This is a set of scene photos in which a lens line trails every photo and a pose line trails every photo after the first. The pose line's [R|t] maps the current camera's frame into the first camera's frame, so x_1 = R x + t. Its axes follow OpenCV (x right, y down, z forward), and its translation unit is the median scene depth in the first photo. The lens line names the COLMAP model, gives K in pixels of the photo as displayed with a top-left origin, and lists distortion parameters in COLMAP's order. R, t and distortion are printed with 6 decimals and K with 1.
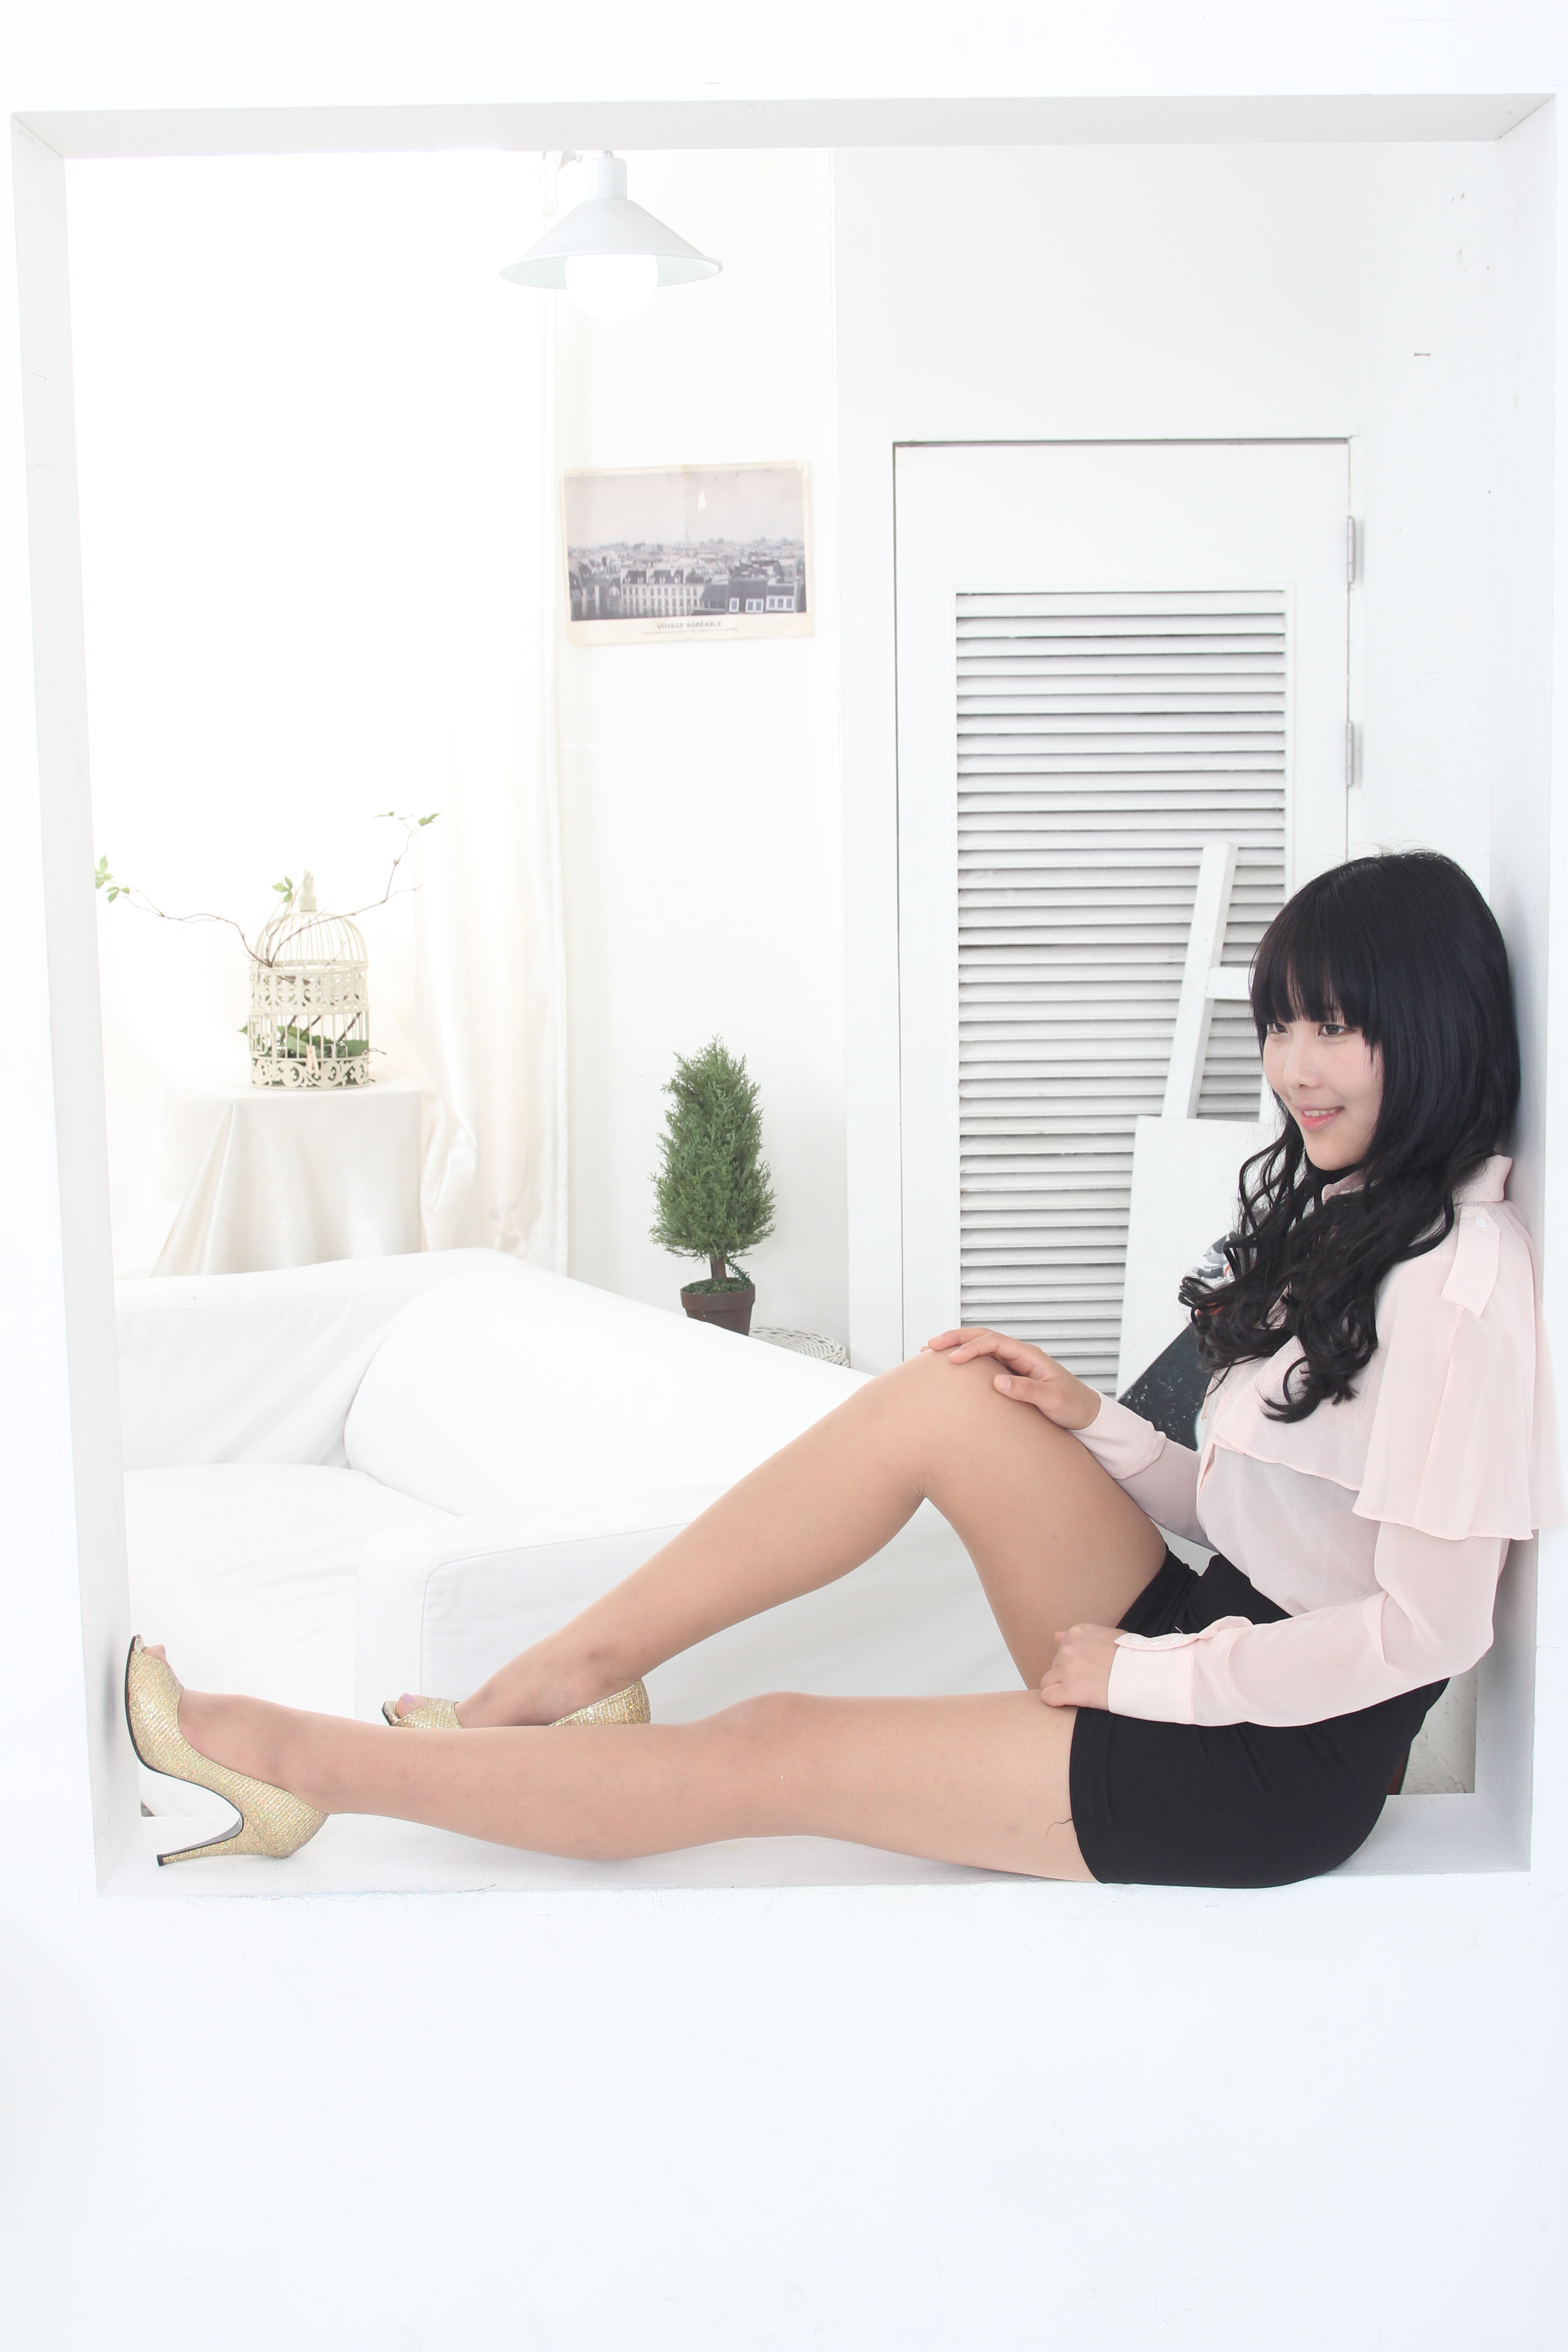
lens RADIAL K [[3081.1, 0, 784.0], [0, 3081.1, 1176.0], [0, 0, 1]] dist [-0.083031, 0.102475]
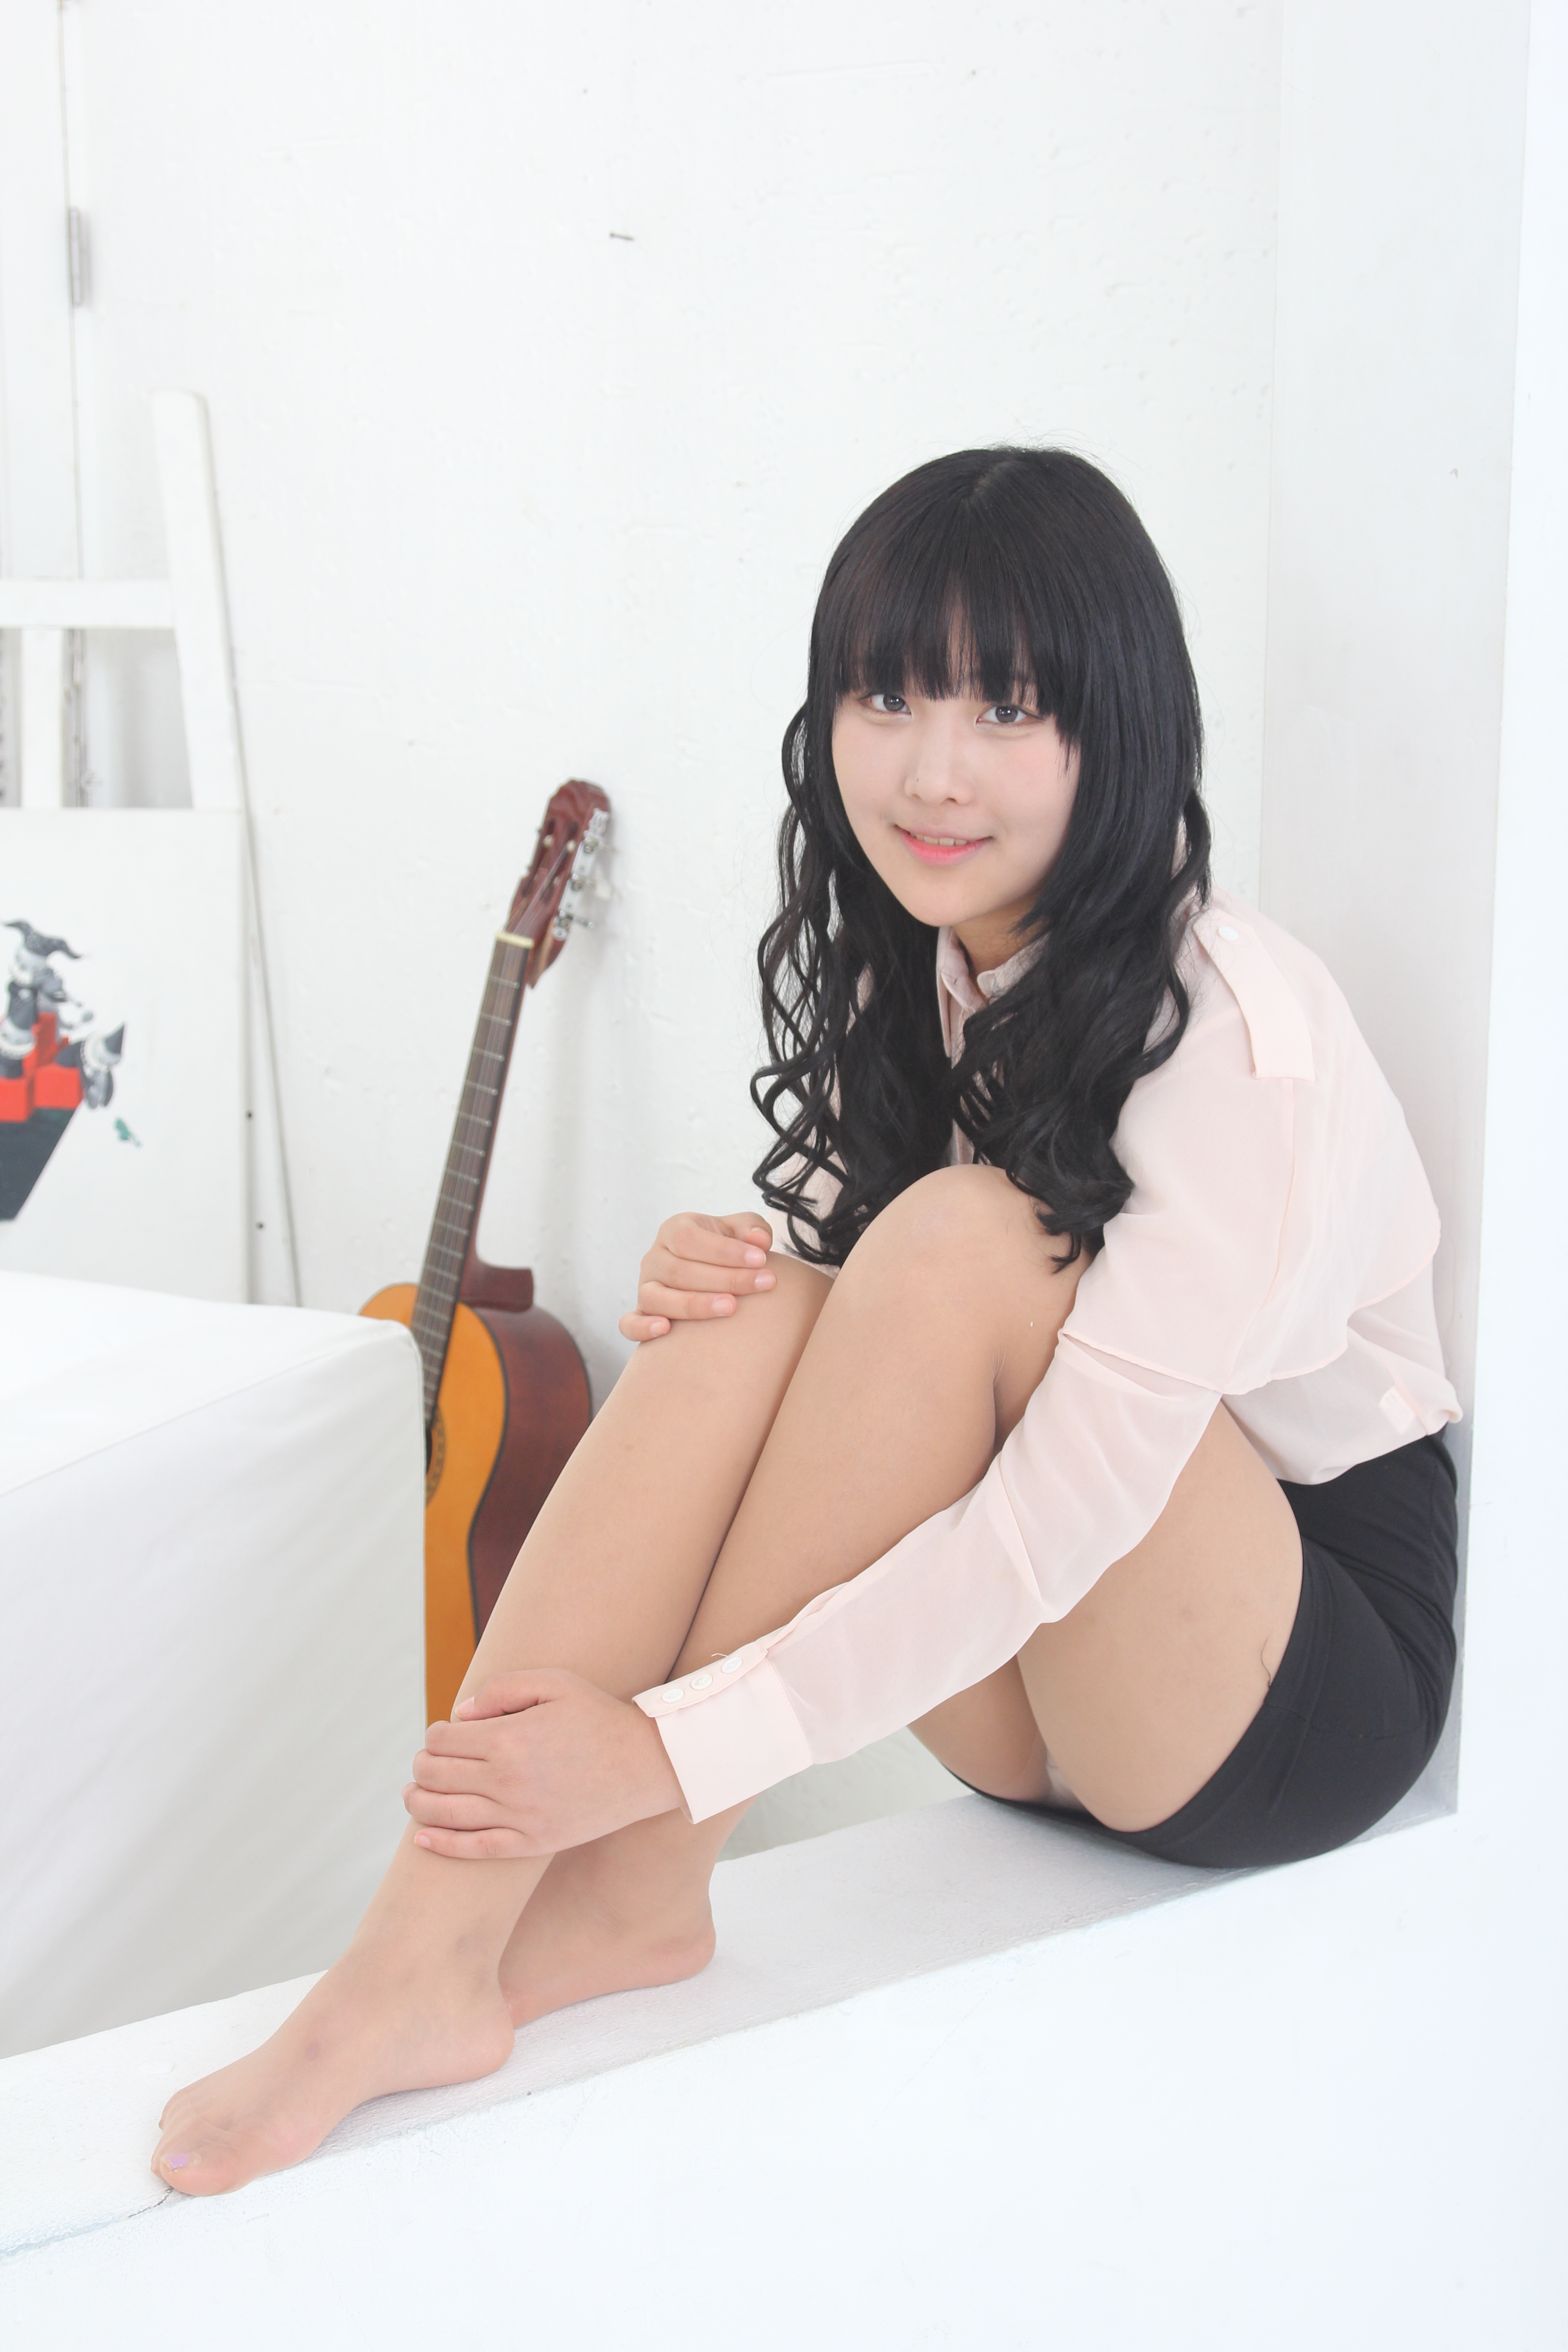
lens RADIAL K [[4067.8, 0, 784.0], [0, 4067.8, 1176.0], [0, 0, 1]] dist [-0.006625, 0.106879]
pose [[0.817561, -0.111900, 0.564864, -0.216992], [0.065976, 0.992680, 0.101160, -0.016102], [-0.572049, -0.045437, 0.818960, 0.161001]]
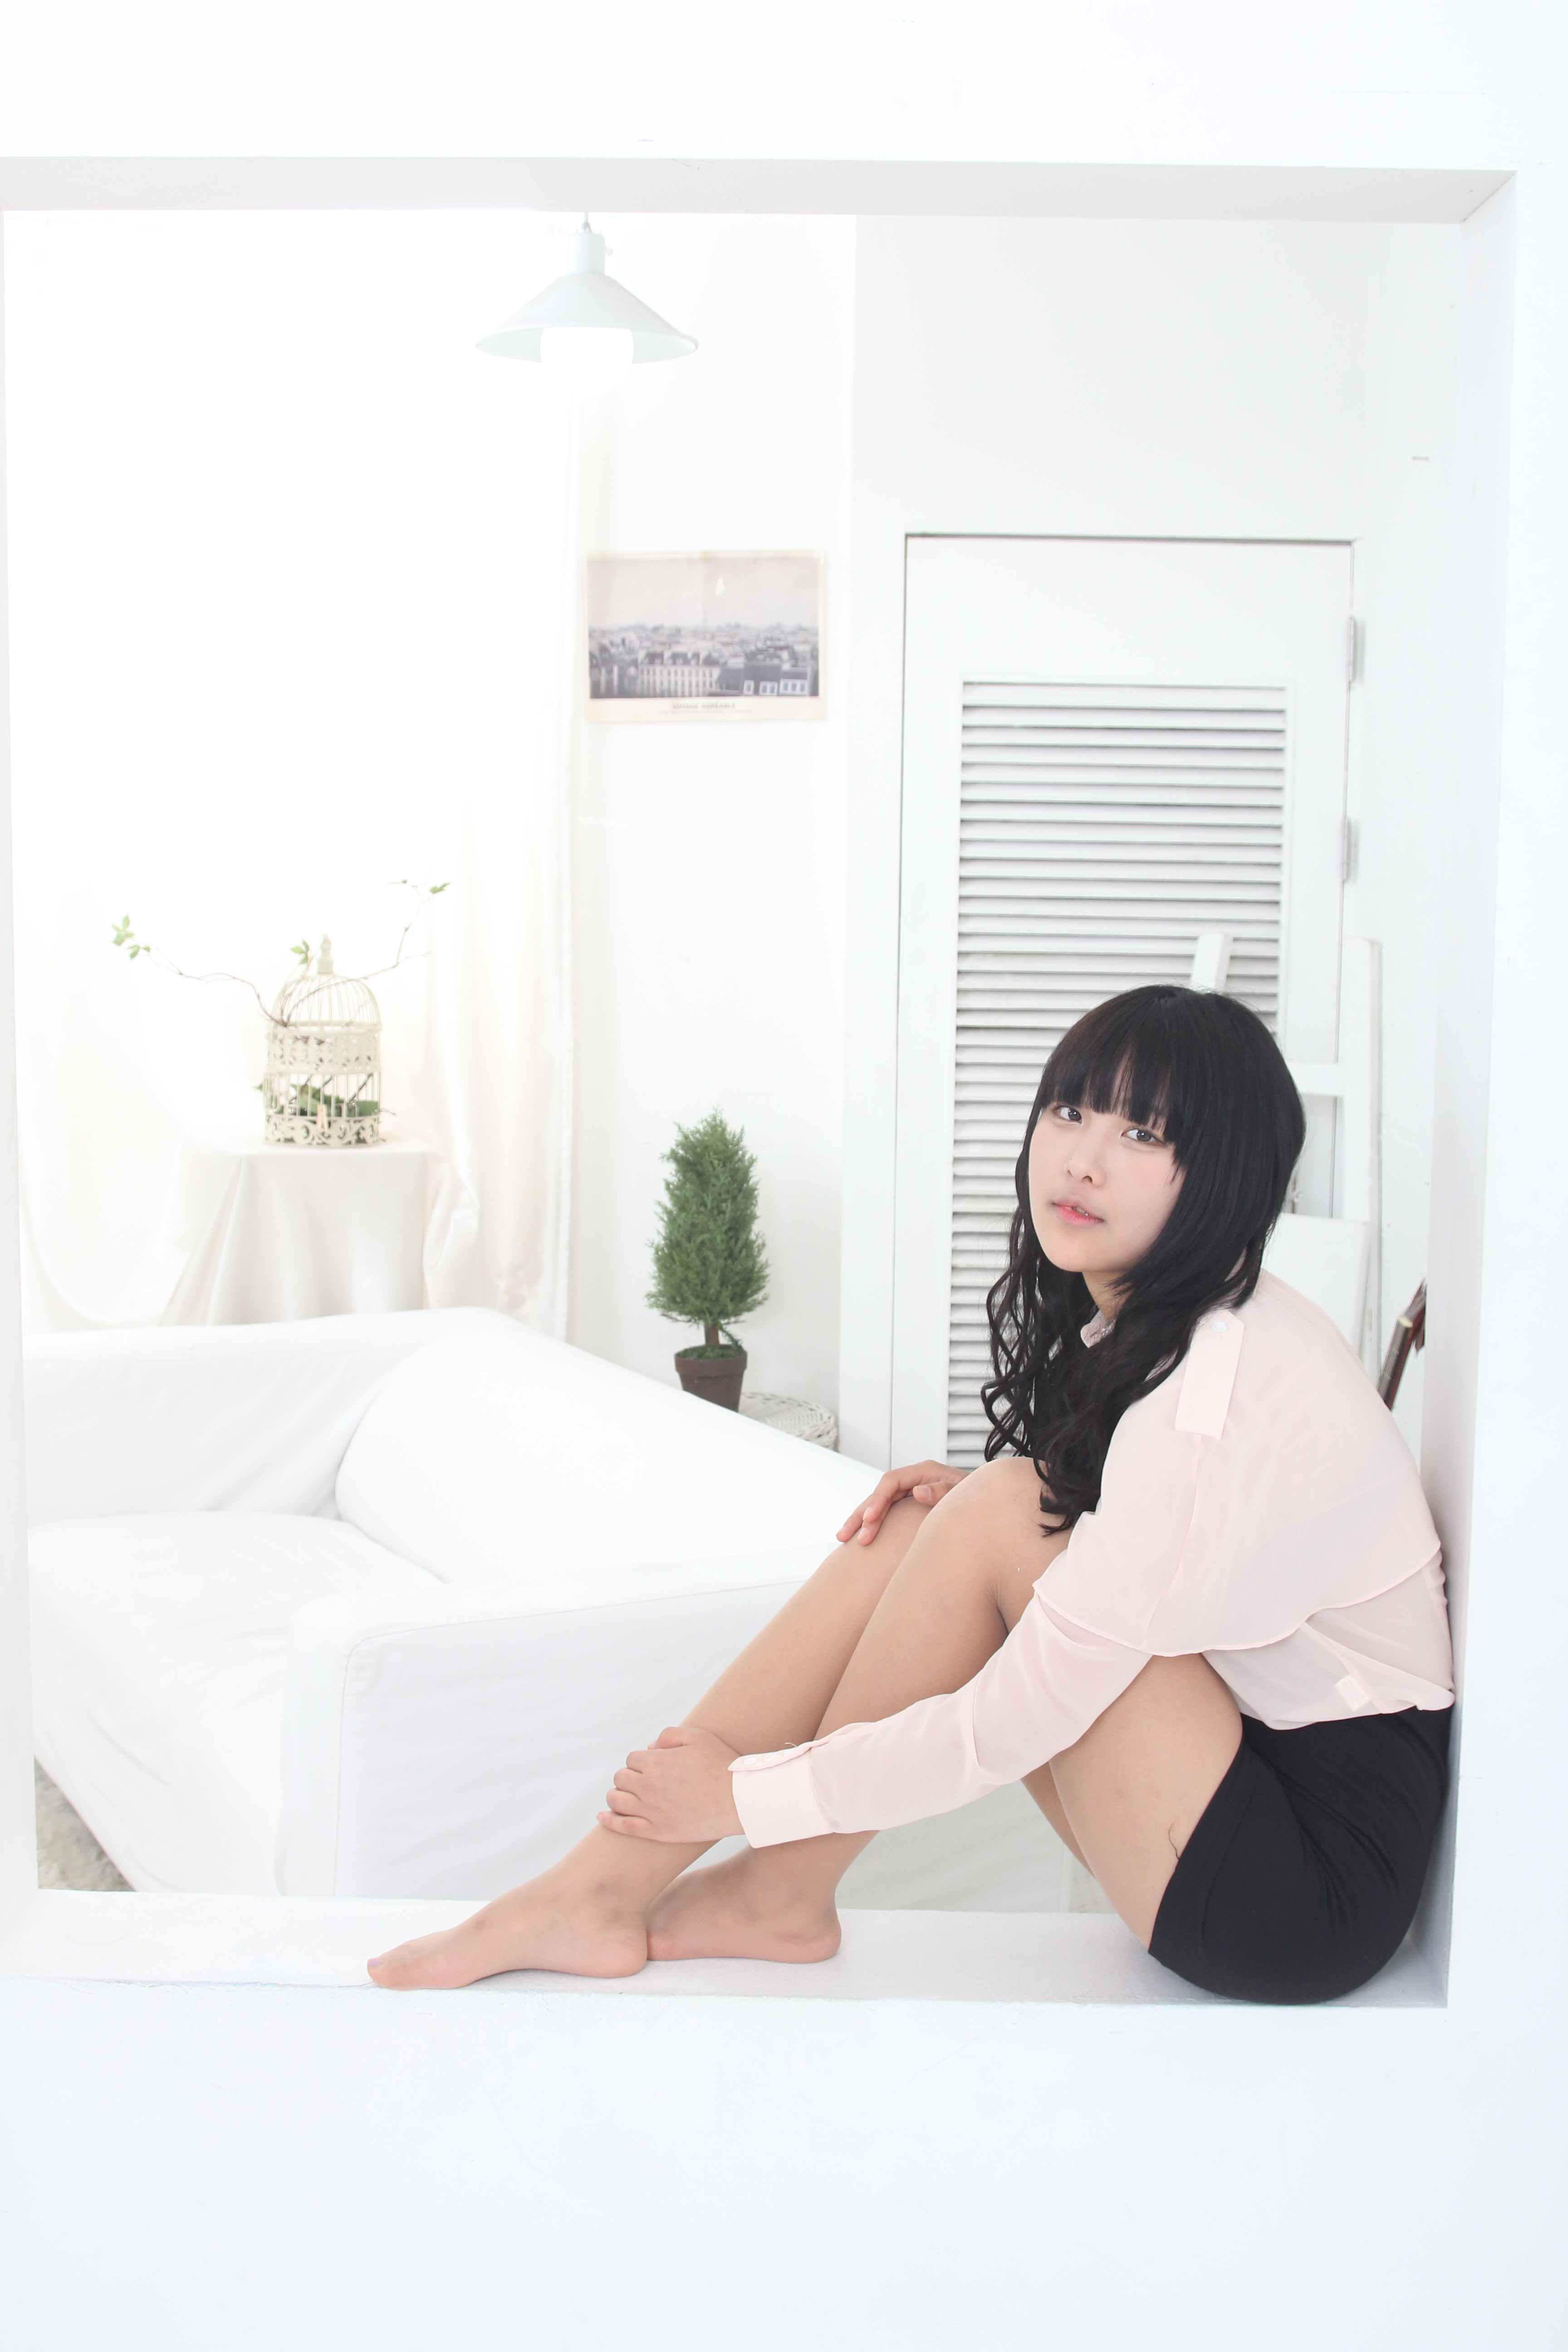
lens RADIAL K [[2866.3, 0, 784.0], [0, 2866.3, 1176.0], [0, 0, 1]] dist [-0.092906, 0.063996]
pose [[0.999162, 0.031111, -0.026587, 0.026413], [-0.031591, 0.999342, -0.017848, -0.006459], [0.026014, 0.018673, 0.999487, 0.050254]]
